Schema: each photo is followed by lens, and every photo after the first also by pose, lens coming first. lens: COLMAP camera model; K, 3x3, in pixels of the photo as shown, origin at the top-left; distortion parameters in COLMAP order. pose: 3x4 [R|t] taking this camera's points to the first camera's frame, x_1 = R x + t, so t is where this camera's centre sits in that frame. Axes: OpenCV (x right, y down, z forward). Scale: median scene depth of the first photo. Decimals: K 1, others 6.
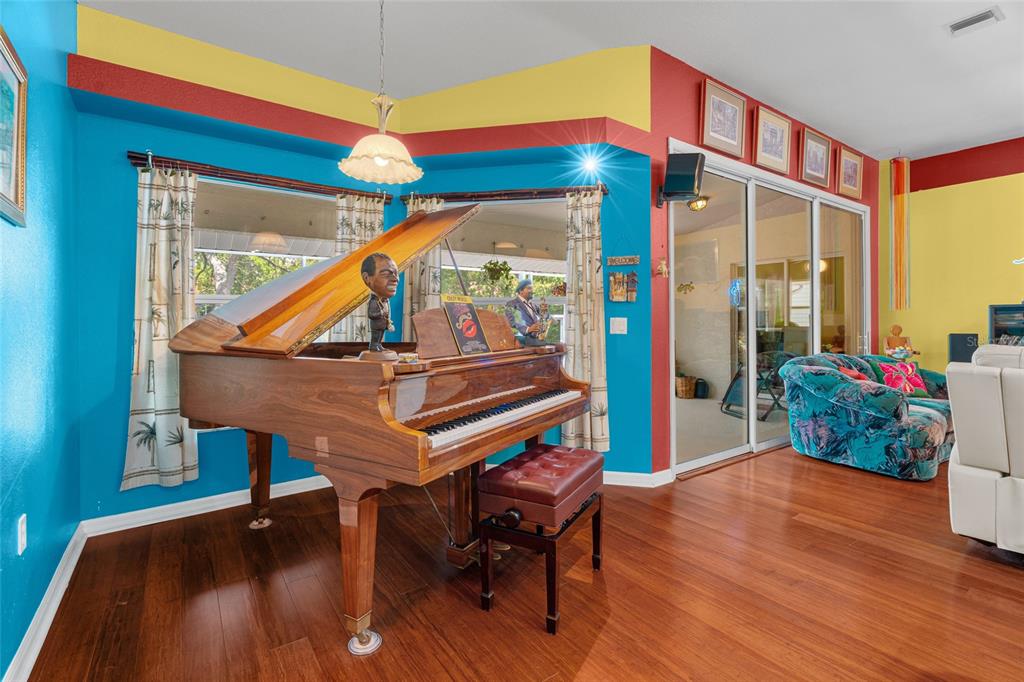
lens RADIAL K [[468.1, 0, 508.6], [0, 468.1, 320.1], [0, 0, 1]] dist [0.000813, 0.000453]
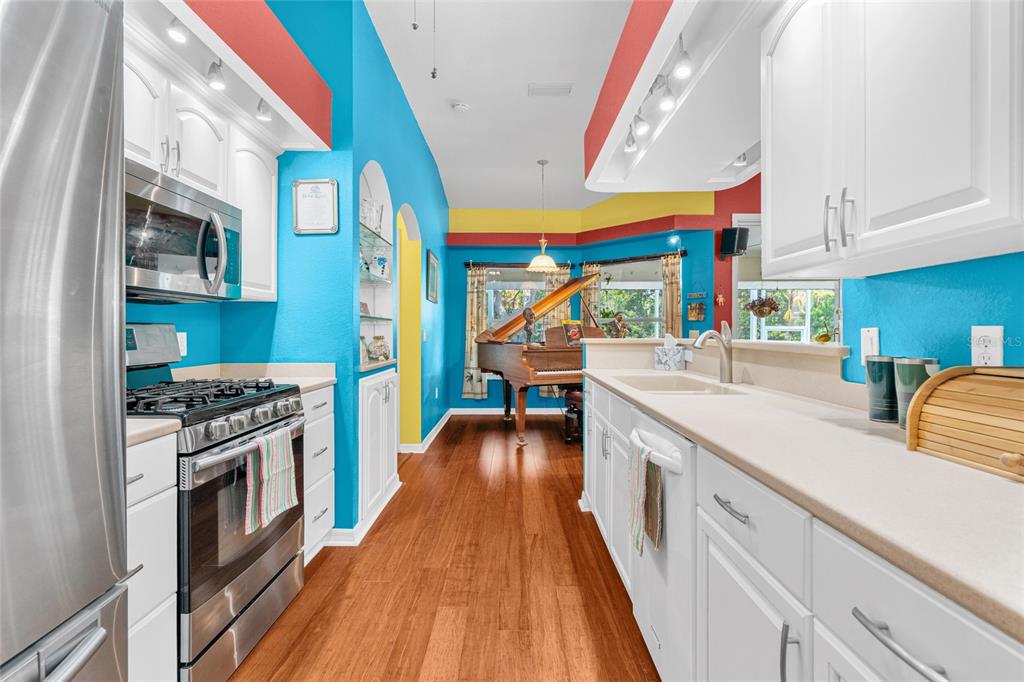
lens RADIAL K [[482.0, 0, 508.1], [0, 482.0, 332.9], [0, 0, 1]] dist [0.002525, 0.000856]
pose [[0.812294, 0.007181, -0.583204, 0.846108], [-0.003753, 0.999968, 0.007086, -0.006796], [0.583236, -0.003568, 0.812295, -0.916804]]
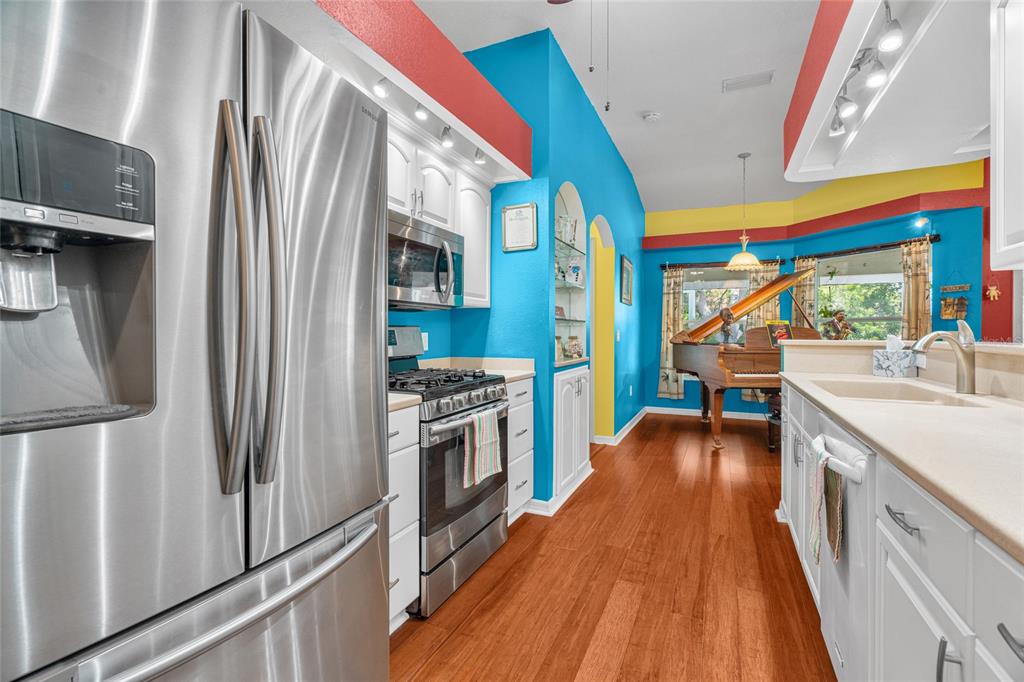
lens RADIAL K [[461.7, 0, 510.9], [0, 461.7, 333.9], [0, 0, 1]] dist [0.002839, 0.001117]
pose [[0.503634, 0.009502, -0.863865, 0.918102], [-0.002739, 0.999952, 0.009402, -0.007336], [0.863913, -0.002369, 0.503636, -0.931579]]
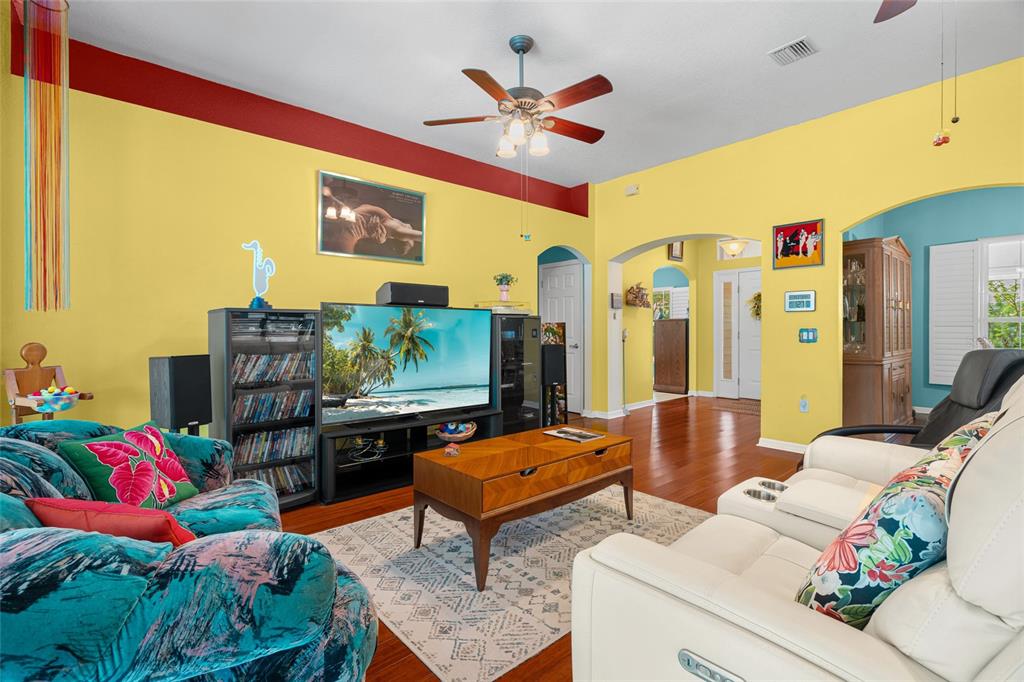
lens RADIAL K [[467.1, 0, 506.7], [0, 467.1, 327.8], [0, 0, 1]] dist [-0.001788, 0.000107]
pose [[-0.103625, 0.006016, 0.994598, 0.605811], [0.000911, 0.999982, -0.005954, -0.001183], [-0.994616, 0.000290, -0.103628, 1.131105]]
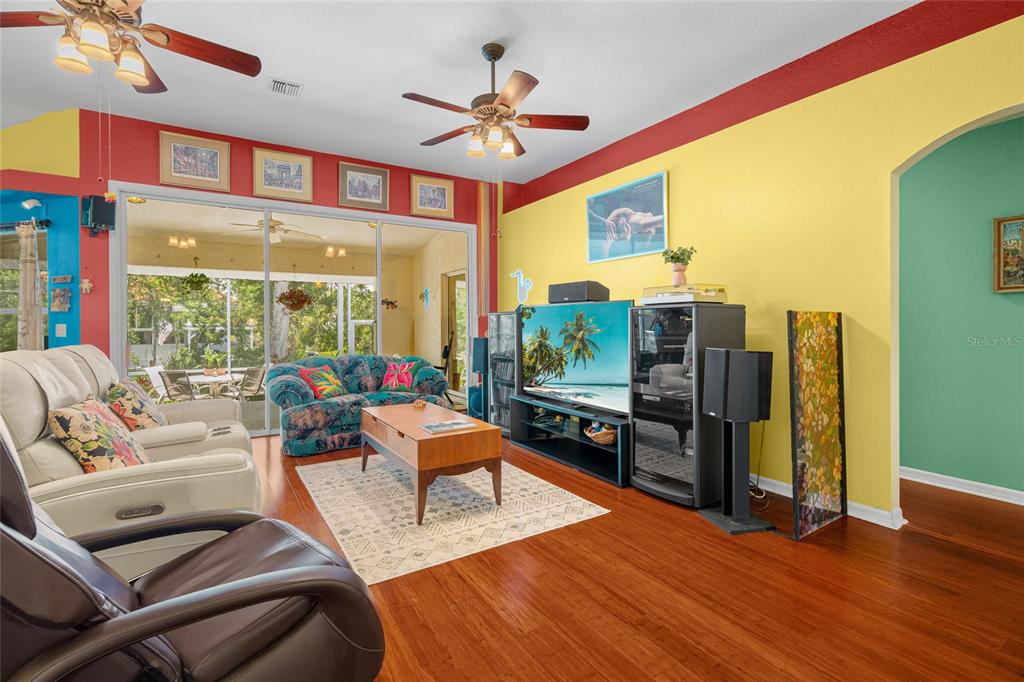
lens RADIAL K [[464.9, 0, 506.5], [0, 464.9, 326.1], [0, 0, 1]] dist [-0.001204, 0.001062]
pose [[0.998448, 0.000043, -0.055689, 1.860699], [0.000150, 0.999994, 0.003462, -0.004515], [0.055688, -0.003465, 0.998442, -0.231778]]
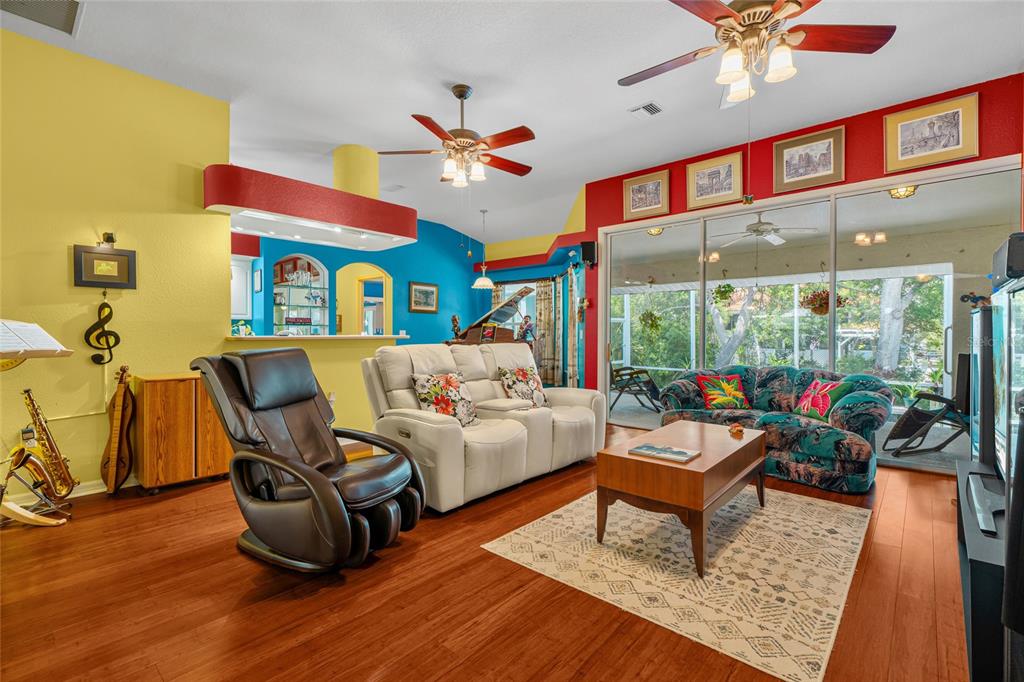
lens RADIAL K [[461.7, 0, 510.9], [0, 461.7, 333.9], [0, 0, 1]] dist [0.002839, 0.001117]
pose [[0.225950, 0.007195, -0.974112, 2.484403], [-0.000513, 0.999973, 0.007267, -0.004451], [0.974139, -0.001142, 0.225947, 0.362777]]
